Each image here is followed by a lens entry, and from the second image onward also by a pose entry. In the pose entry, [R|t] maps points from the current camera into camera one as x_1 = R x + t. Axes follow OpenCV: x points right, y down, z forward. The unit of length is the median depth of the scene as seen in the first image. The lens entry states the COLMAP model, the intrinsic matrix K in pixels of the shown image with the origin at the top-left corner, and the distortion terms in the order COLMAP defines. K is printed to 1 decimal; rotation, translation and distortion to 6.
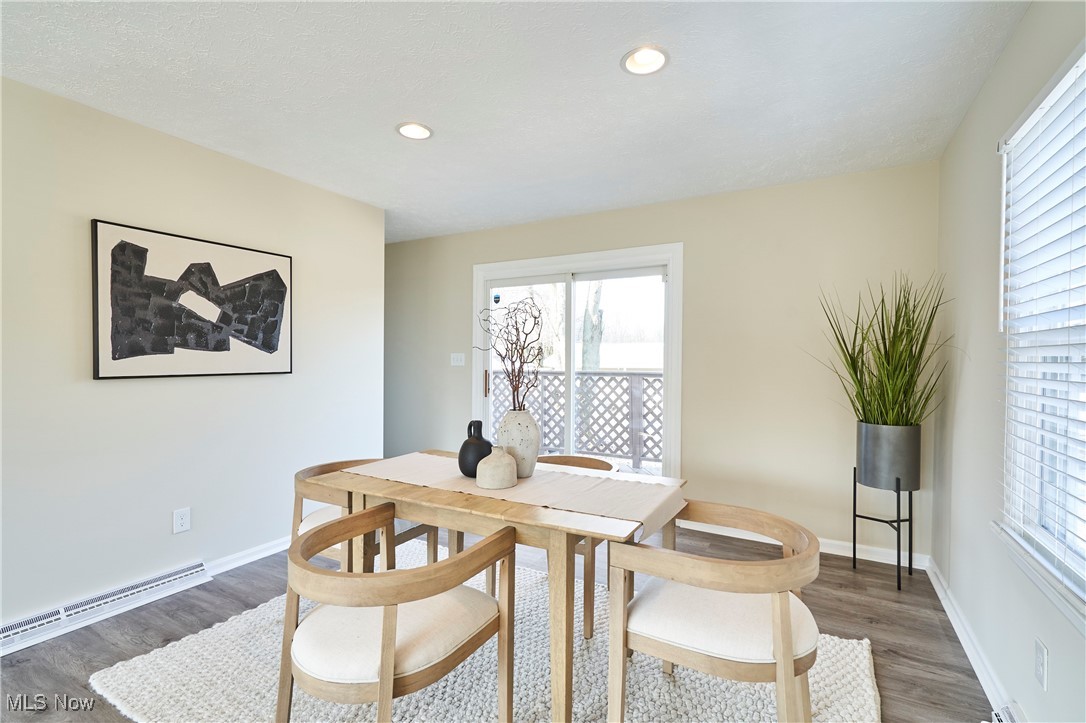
lens RADIAL K [[499.7, 0, 542.0], [0, 499.7, 367.4], [0, 0, 1]] dist [-0.004119, 0.000252]
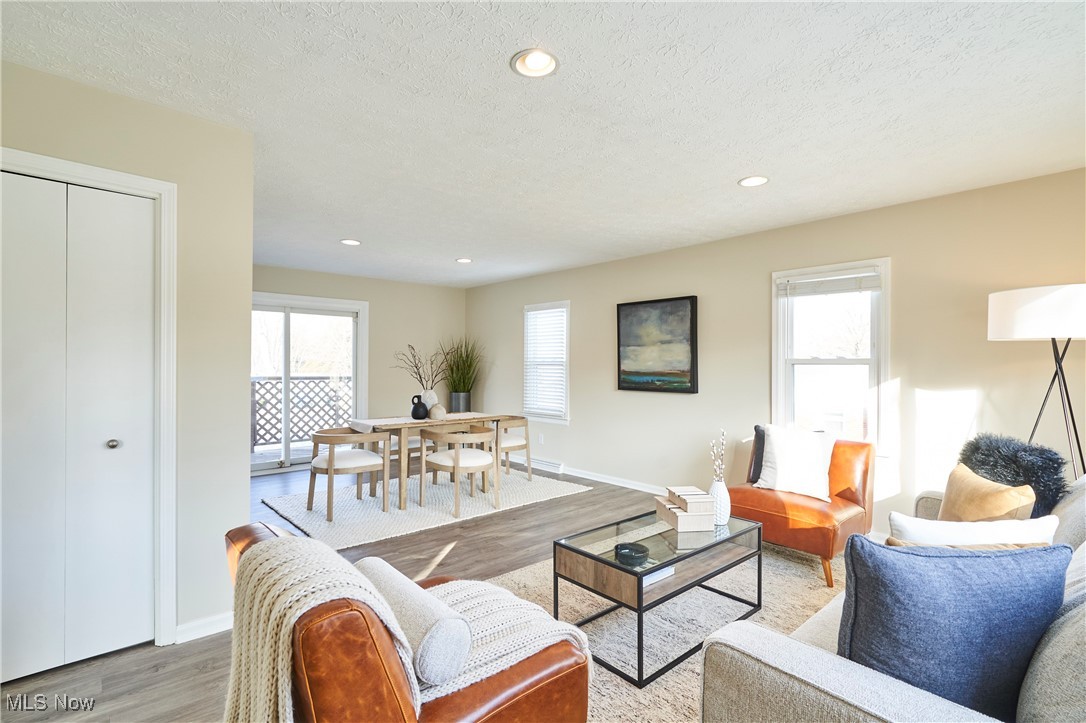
lens RADIAL K [[503.1, 0, 543.0], [0, 503.1, 361.5], [0, 0, 1]] dist [0.003972, 0.000665]
pose [[0.321495, 0.004780, 0.946899, -1.590714], [0.014375, 0.999847, -0.009928, -0.012030], [-0.946802, 0.016803, 0.321377, -0.216816]]
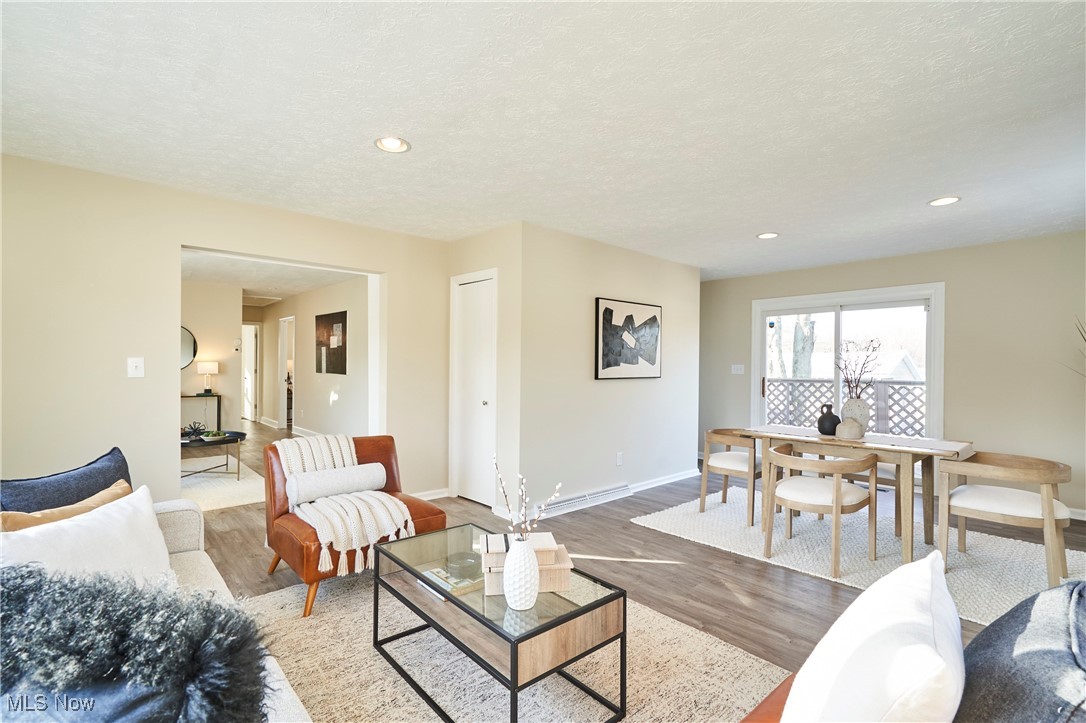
lens RADIAL K [[499.7, 0, 542.0], [0, 499.7, 367.4], [0, 0, 1]] dist [-0.004119, 0.000252]
pose [[0.946740, 0.001516, -0.321994, -0.395278], [-0.007478, 0.999823, -0.017279, 0.010413], [0.321911, 0.018767, 0.946584, -0.770494]]
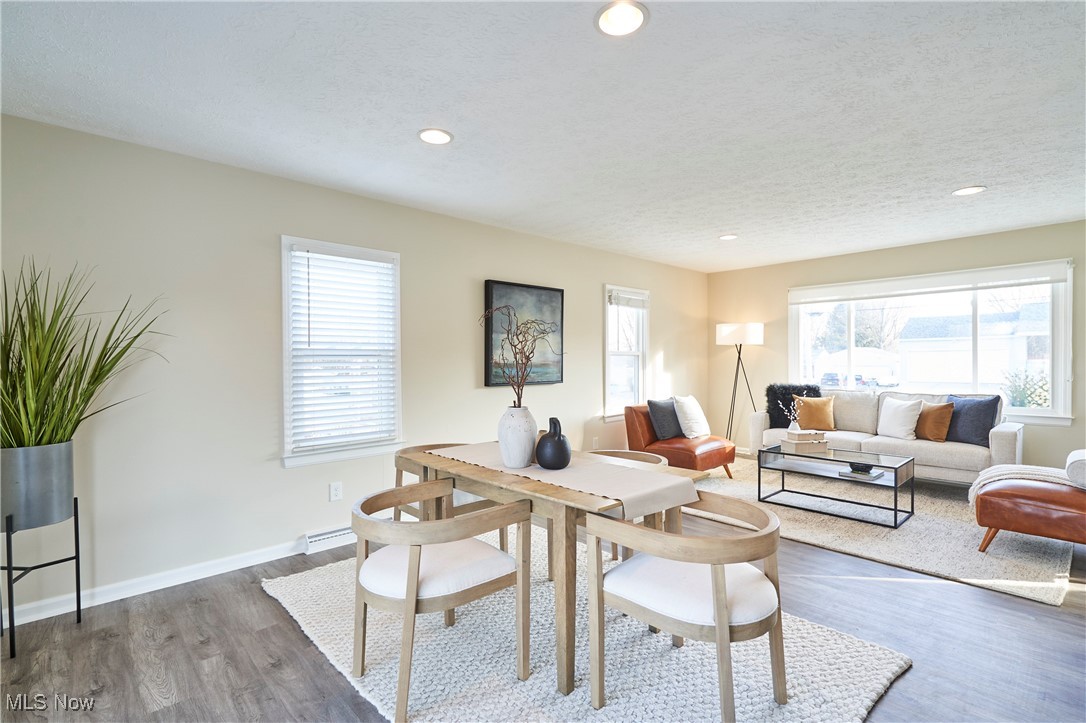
lens RADIAL K [[503.1, 0, 543.0], [0, 503.1, 361.5], [0, 0, 1]] dist [0.003972, 0.000665]
pose [[-0.952585, 0.002578, 0.304262, -0.329118], [0.009885, 0.999699, 0.022476, -0.028899], [-0.304112, 0.024417, -0.952323, 1.515715]]
